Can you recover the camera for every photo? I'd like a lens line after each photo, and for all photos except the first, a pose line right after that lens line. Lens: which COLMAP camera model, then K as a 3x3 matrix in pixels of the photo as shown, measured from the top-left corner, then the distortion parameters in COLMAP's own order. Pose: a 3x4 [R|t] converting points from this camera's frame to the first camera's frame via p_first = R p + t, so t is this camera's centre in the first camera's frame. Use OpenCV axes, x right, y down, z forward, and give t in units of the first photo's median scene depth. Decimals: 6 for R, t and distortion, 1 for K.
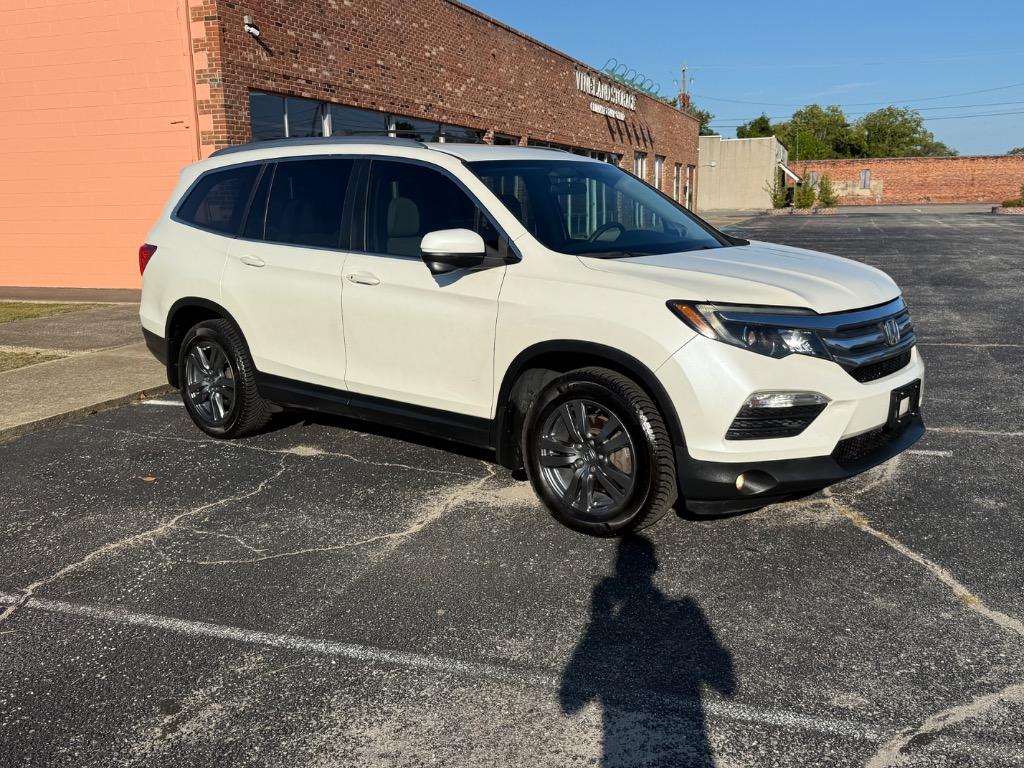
lens RADIAL K [[882.8, 0, 512.0], [0, 882.8, 384.0], [0, 0, 1]] dist [0.061001, -0.129265]
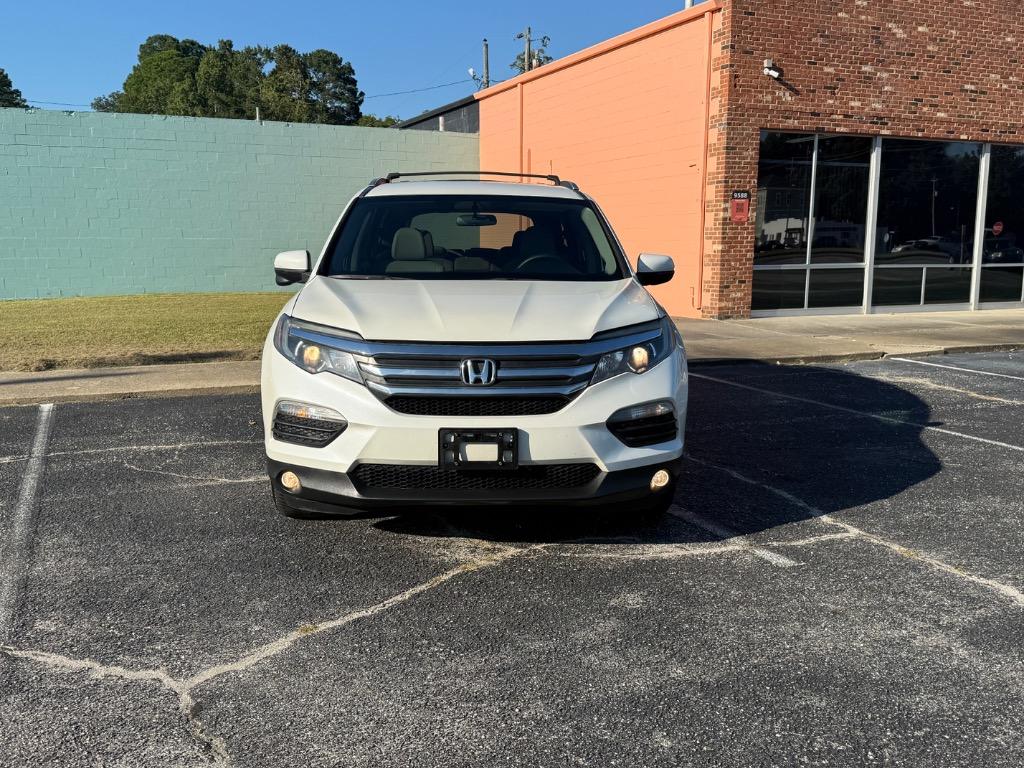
lens RADIAL K [[882.8, 0, 512.0], [0, 882.8, 384.0], [0, 0, 1]] dist [0.061001, -0.129265]
pose [[0.704224, 0.127495, -0.698436, 0.266428], [-0.156000, 0.987490, 0.022967, -0.017112], [0.692627, 0.092782, 0.715304, 0.085093]]
